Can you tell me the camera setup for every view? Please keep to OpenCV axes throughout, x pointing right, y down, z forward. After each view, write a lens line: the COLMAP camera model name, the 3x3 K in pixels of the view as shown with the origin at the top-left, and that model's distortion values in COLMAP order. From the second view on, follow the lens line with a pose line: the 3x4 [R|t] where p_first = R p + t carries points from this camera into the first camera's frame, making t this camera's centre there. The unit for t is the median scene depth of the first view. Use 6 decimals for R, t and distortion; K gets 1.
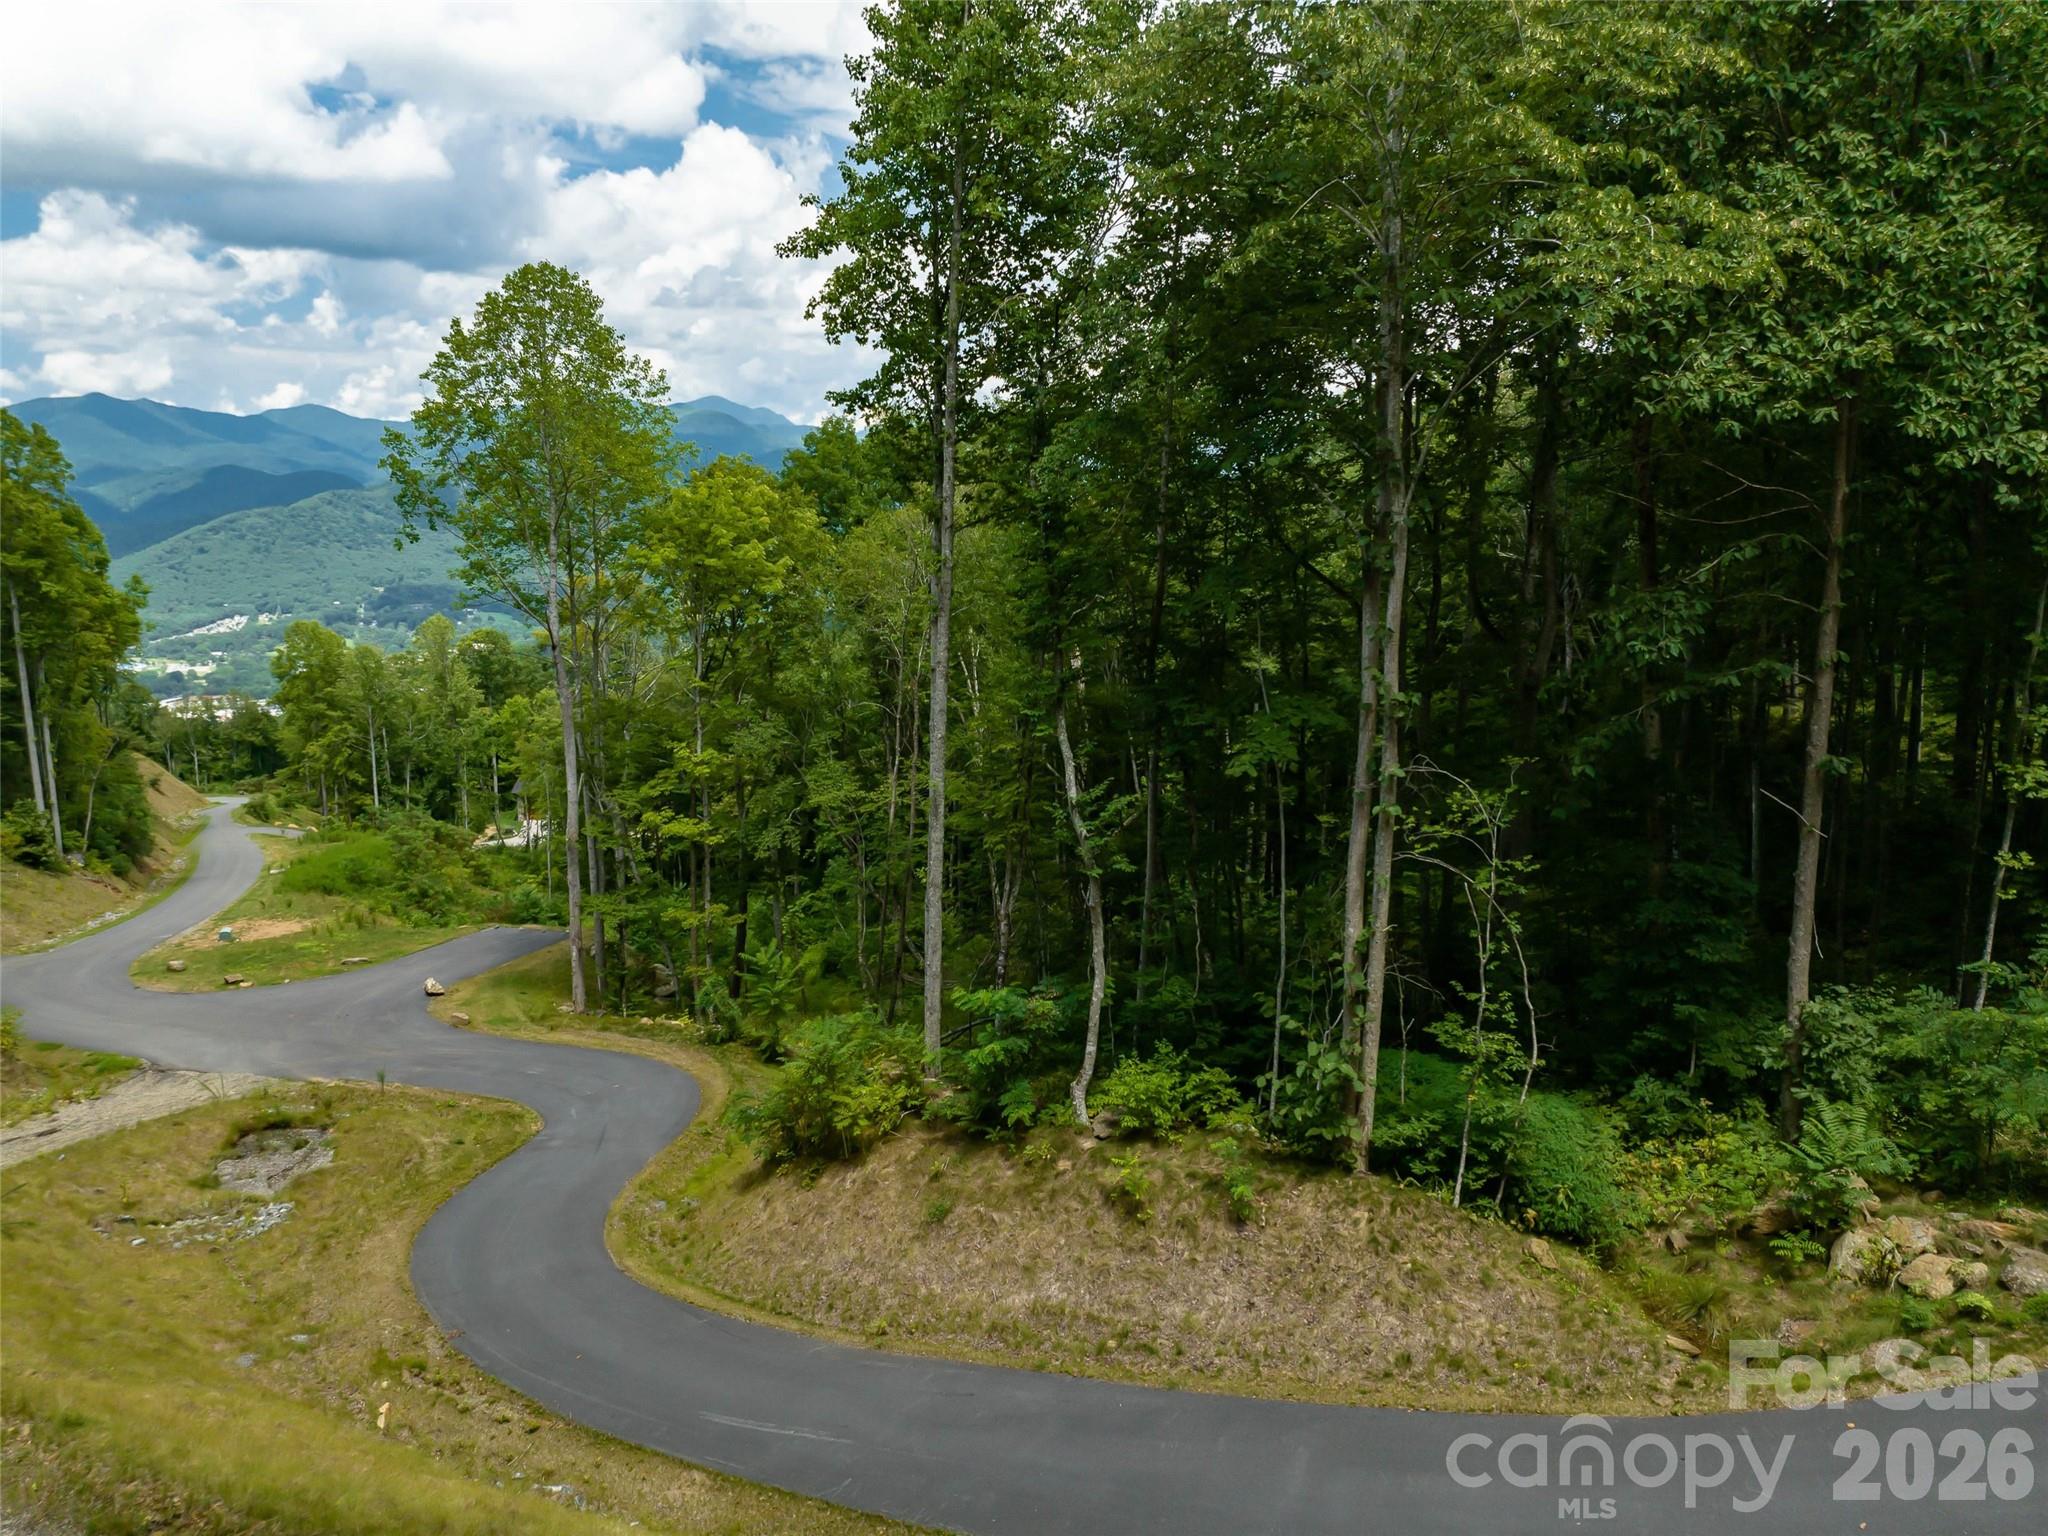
lens RADIAL K [[1439.5, 0, 1032.0], [0, 1439.5, 764.5], [0, 0, 1]] dist [-0.047663, 0.019084]
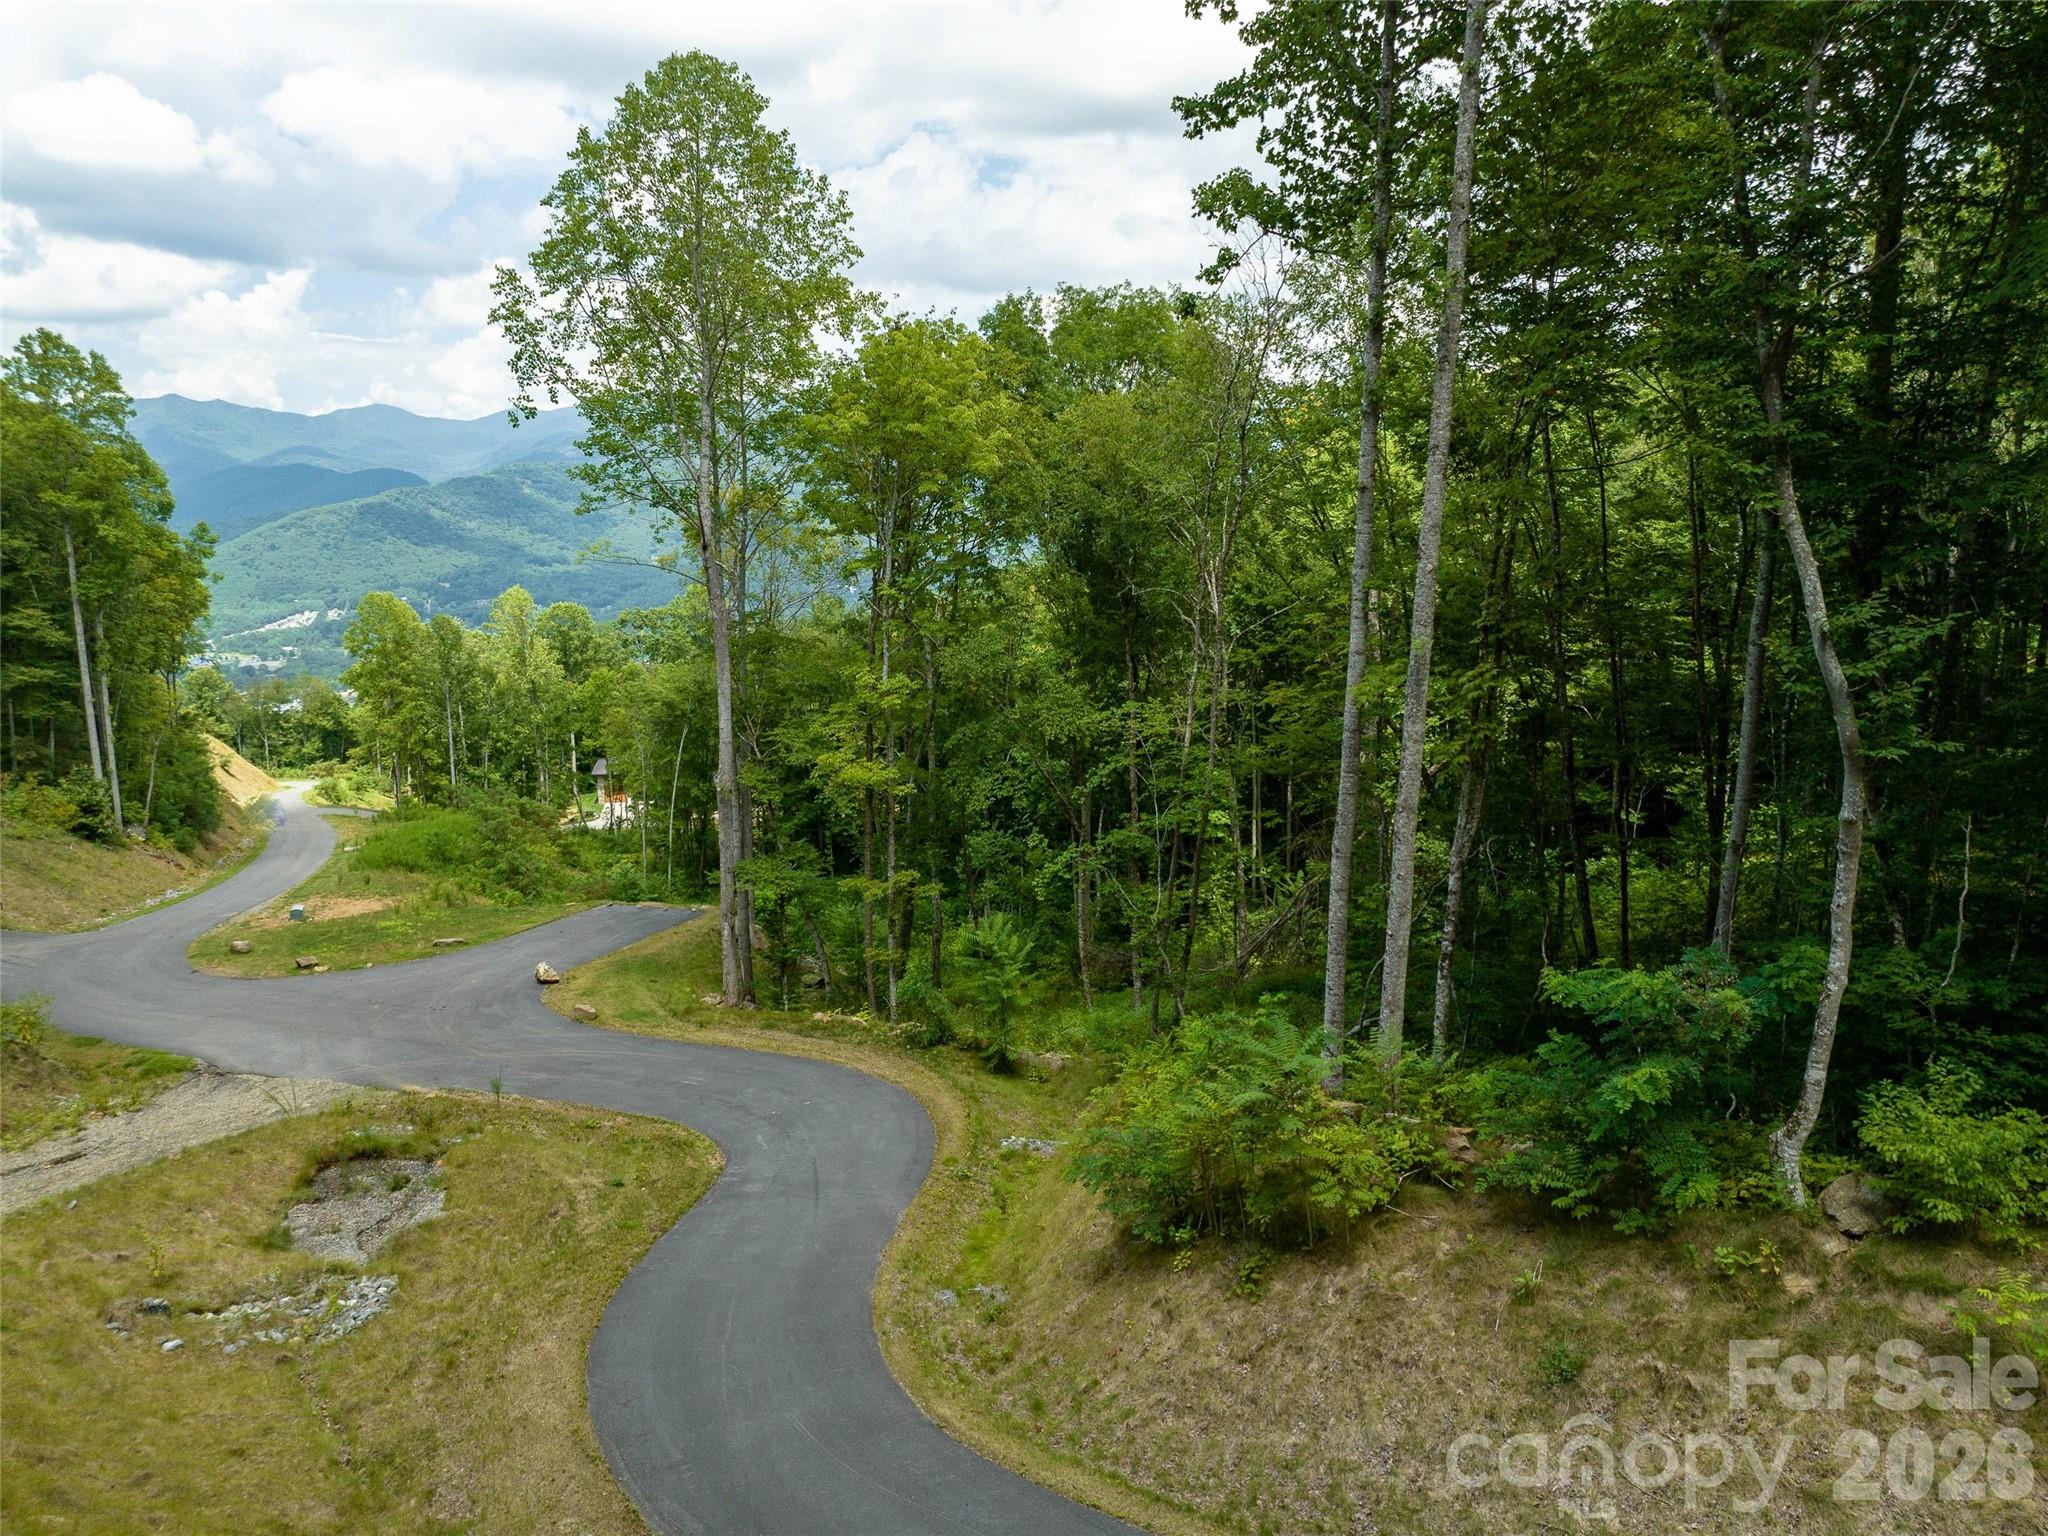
lens RADIAL K [[1439.5, 0, 1031.3], [0, 1439.5, 769.4], [0, 0, 1]] dist [-0.047663, 0.019084]
pose [[0.999209, 0.002949, -0.039655, -0.124846], [-0.002712, 0.999978, 0.006011, 0.037975], [0.039672, -0.005899, 0.999195, 0.217489]]
